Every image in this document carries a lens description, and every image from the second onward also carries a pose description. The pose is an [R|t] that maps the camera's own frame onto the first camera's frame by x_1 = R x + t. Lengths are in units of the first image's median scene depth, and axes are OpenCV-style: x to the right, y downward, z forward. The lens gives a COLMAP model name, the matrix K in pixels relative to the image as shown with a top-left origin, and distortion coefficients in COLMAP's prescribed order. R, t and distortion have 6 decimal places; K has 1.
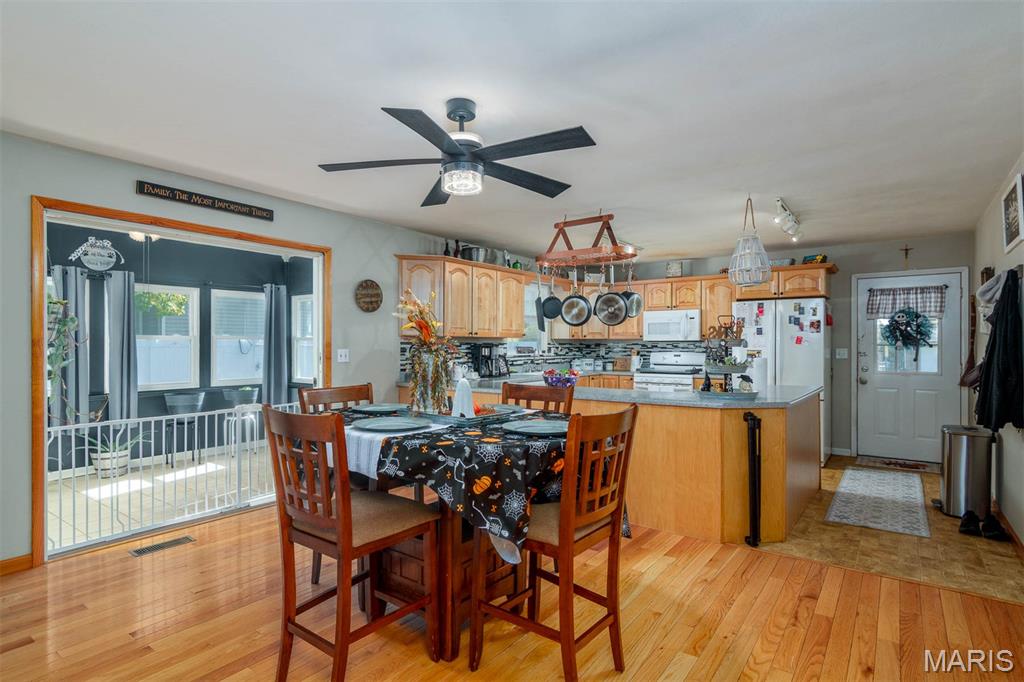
lens RADIAL K [[522.4, 0, 512.0], [0, 522.4, 341.0], [0, 0, 1]] dist [-0.010491, -0.000429]
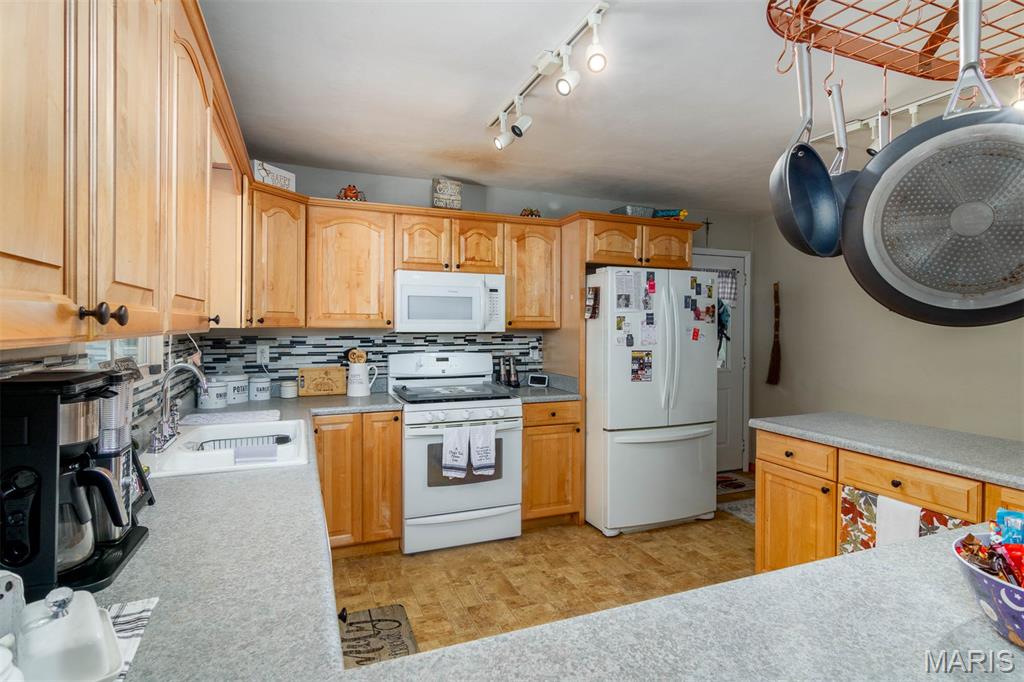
lens RADIAL K [[536.9, 0, 512.9], [0, 536.9, 322.3], [0, 0, 1]] dist [0.109568, -0.000098]
pose [[0.527285, 0.009367, 0.849637, -0.117205], [-0.013552, 0.999905, -0.002613, -0.009753], [-0.849580, -0.010136, 0.527362, 0.698437]]
